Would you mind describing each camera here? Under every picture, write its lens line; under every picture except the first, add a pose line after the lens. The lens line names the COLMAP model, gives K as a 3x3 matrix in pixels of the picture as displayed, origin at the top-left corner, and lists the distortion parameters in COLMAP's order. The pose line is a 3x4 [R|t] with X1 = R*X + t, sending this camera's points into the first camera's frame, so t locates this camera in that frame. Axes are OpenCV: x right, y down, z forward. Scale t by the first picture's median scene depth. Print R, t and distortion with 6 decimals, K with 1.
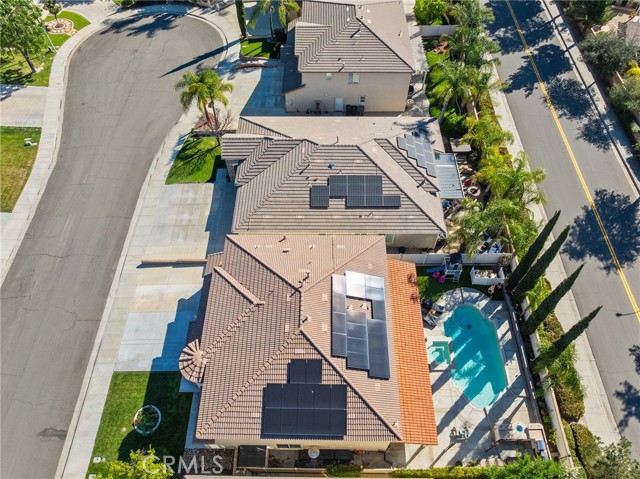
lens RADIAL K [[453.0, 0, 323.4], [0, 453.0, 238.3], [0, 0, 1]] dist [-0.045615, 0.007381]
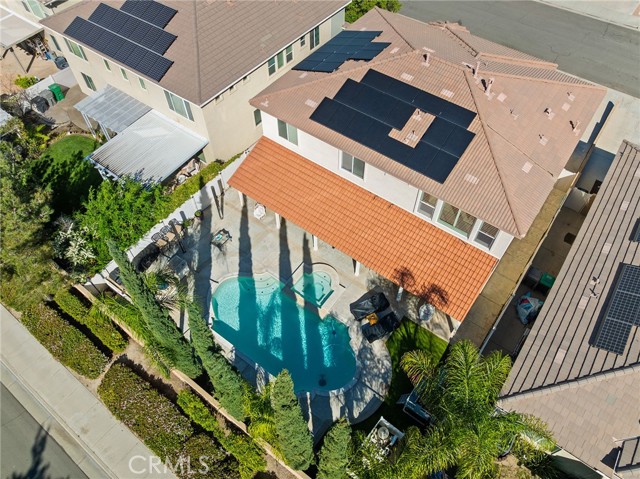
lens RADIAL K [[453.0, 0, 323.6], [0, 453.0, 243.5], [0, 0, 1]] dist [-0.045615, 0.007381]
pose [[-0.587927, 0.657708, -0.470916, 0.526521], [-0.657393, -0.049263, 0.751936, -0.248283], [0.471355, 0.751660, 0.461336, 0.665774]]
